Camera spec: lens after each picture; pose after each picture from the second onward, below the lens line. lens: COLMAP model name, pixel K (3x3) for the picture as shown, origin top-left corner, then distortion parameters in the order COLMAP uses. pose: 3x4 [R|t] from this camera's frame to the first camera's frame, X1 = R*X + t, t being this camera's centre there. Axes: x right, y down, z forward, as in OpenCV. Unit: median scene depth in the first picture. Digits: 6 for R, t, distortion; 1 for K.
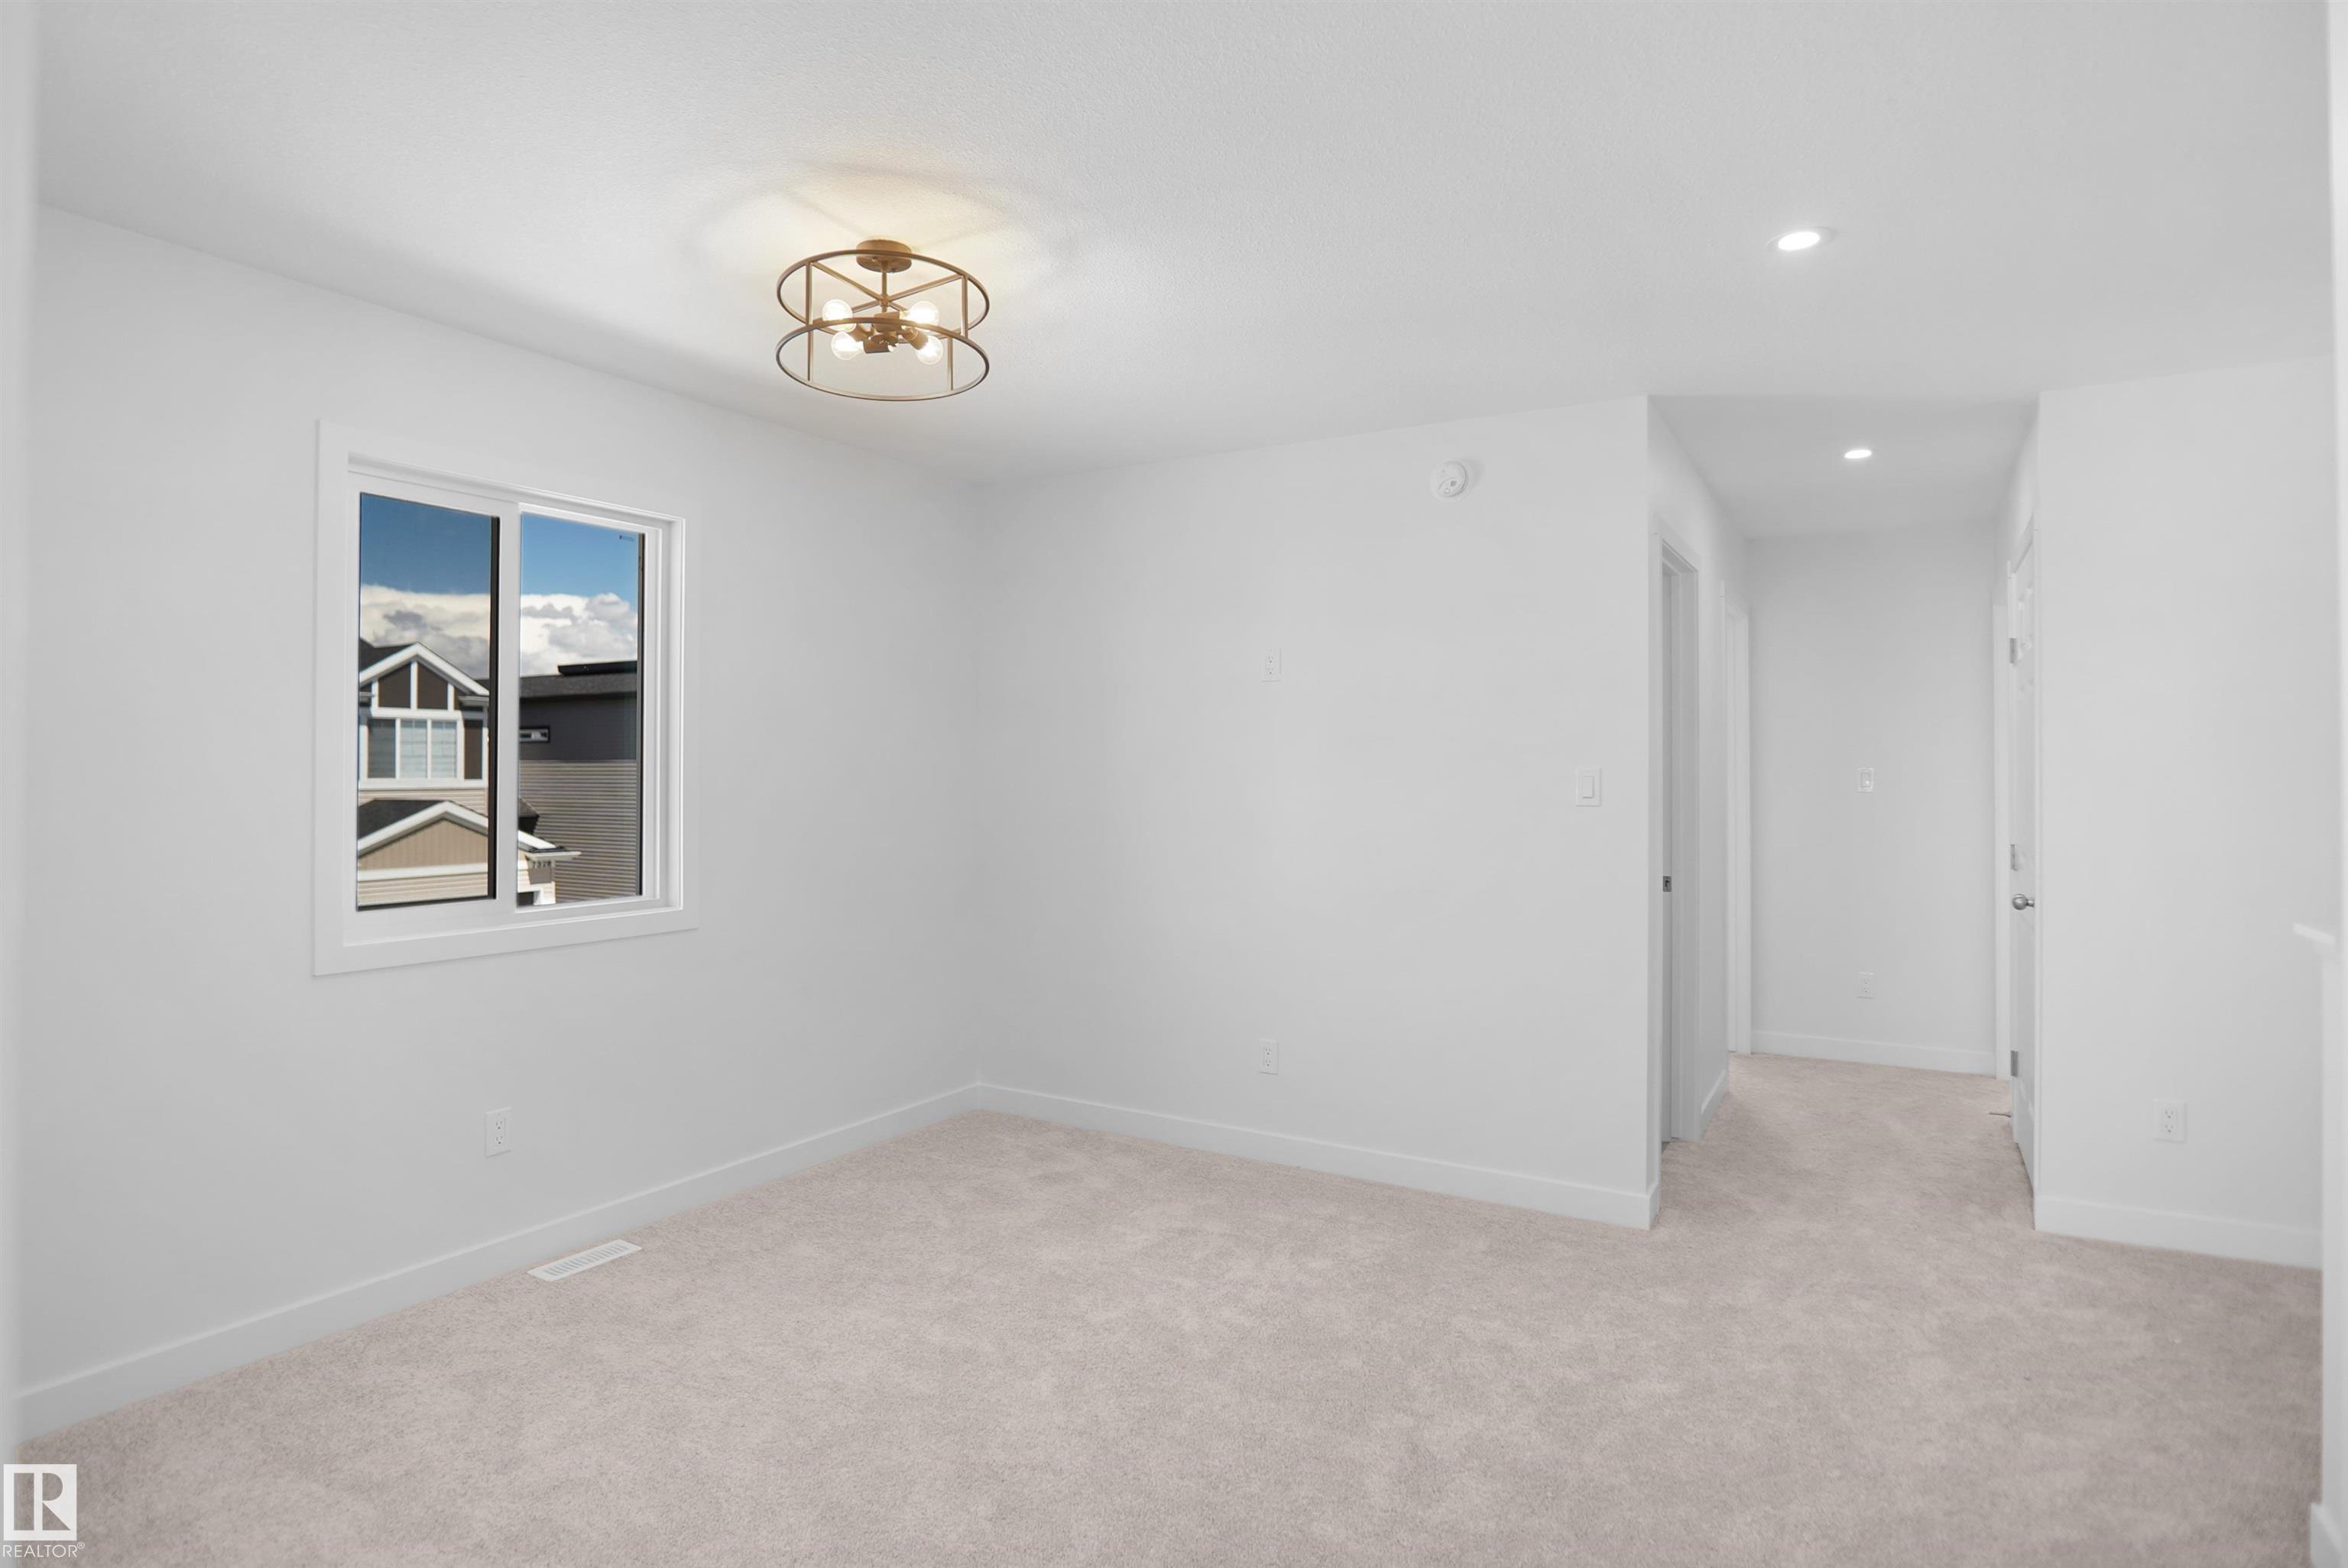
lens RADIAL K [[1275.0, 0, 1153.6], [0, 1275.0, 761.6], [0, 0, 1]] dist [-0.027850, 0.003154]
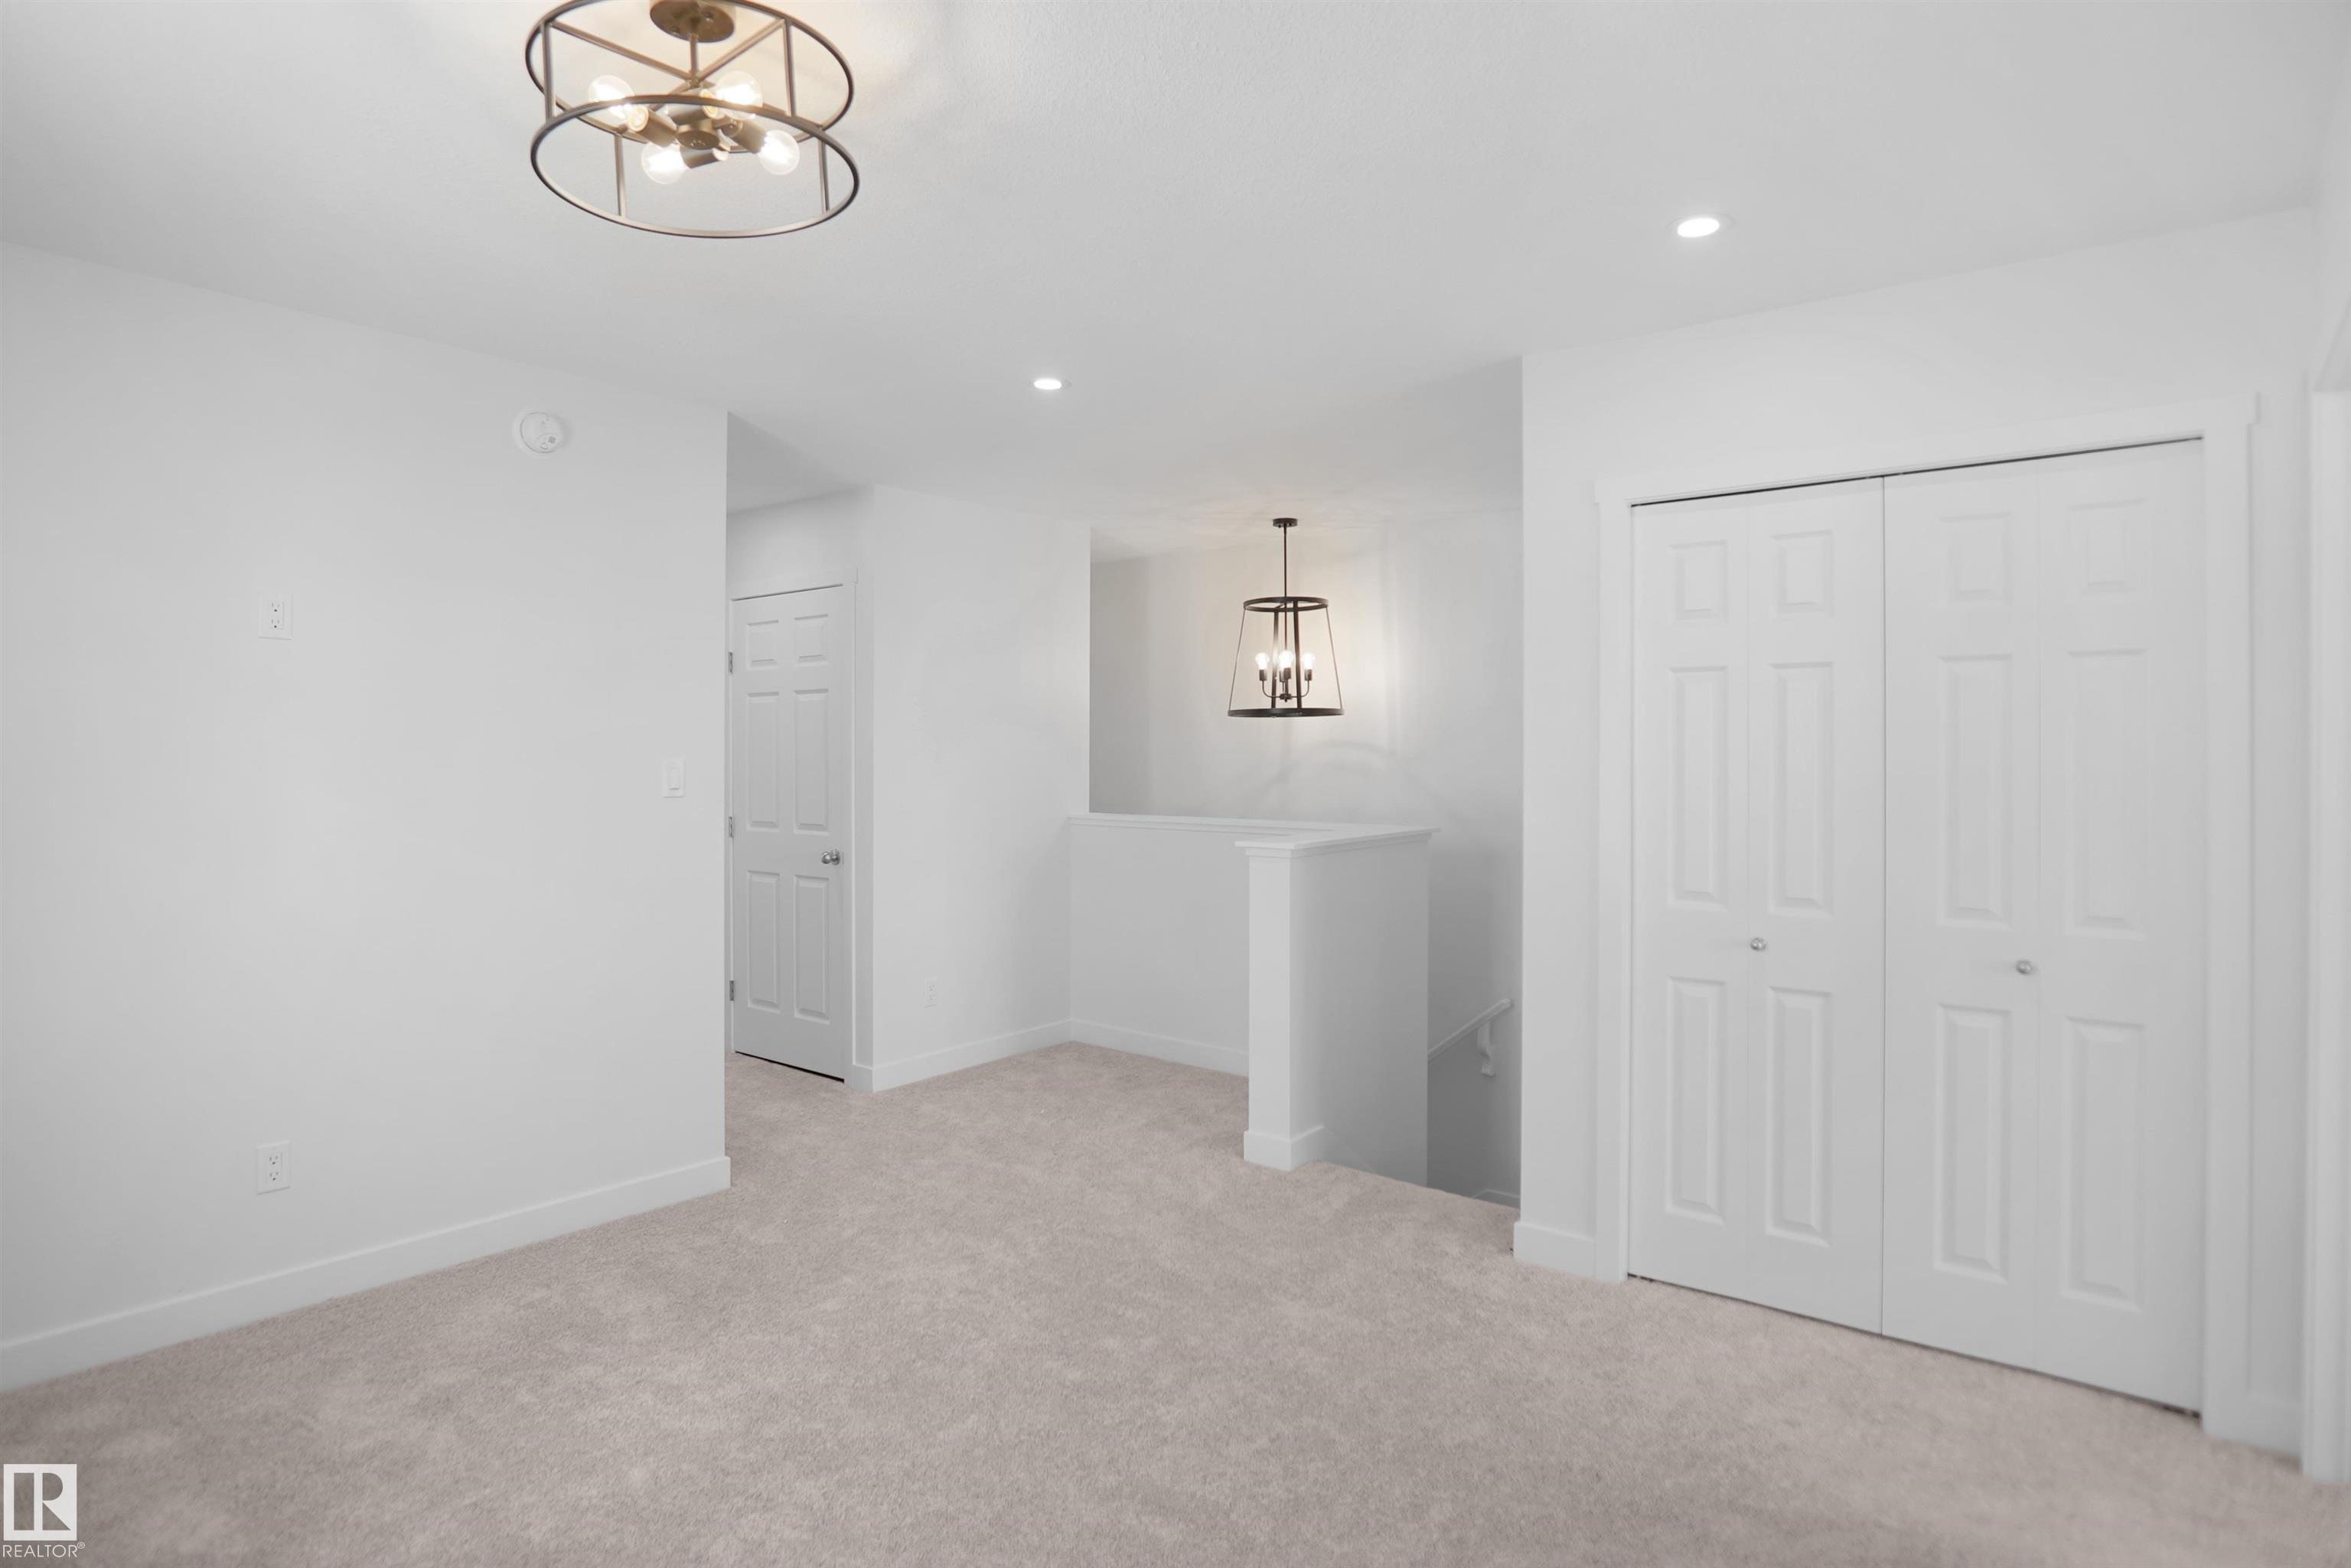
lens RADIAL K [[1276.7, 0, 1155.0], [0, 1276.7, 761.5], [0, 0, 1]] dist [-0.027850, 0.003154]
pose [[0.144987, -0.010418, 0.989379, -0.754341], [-0.007682, 0.999903, 0.011655, -0.011697], [-0.989404, -0.009290, 0.144893, 0.581934]]
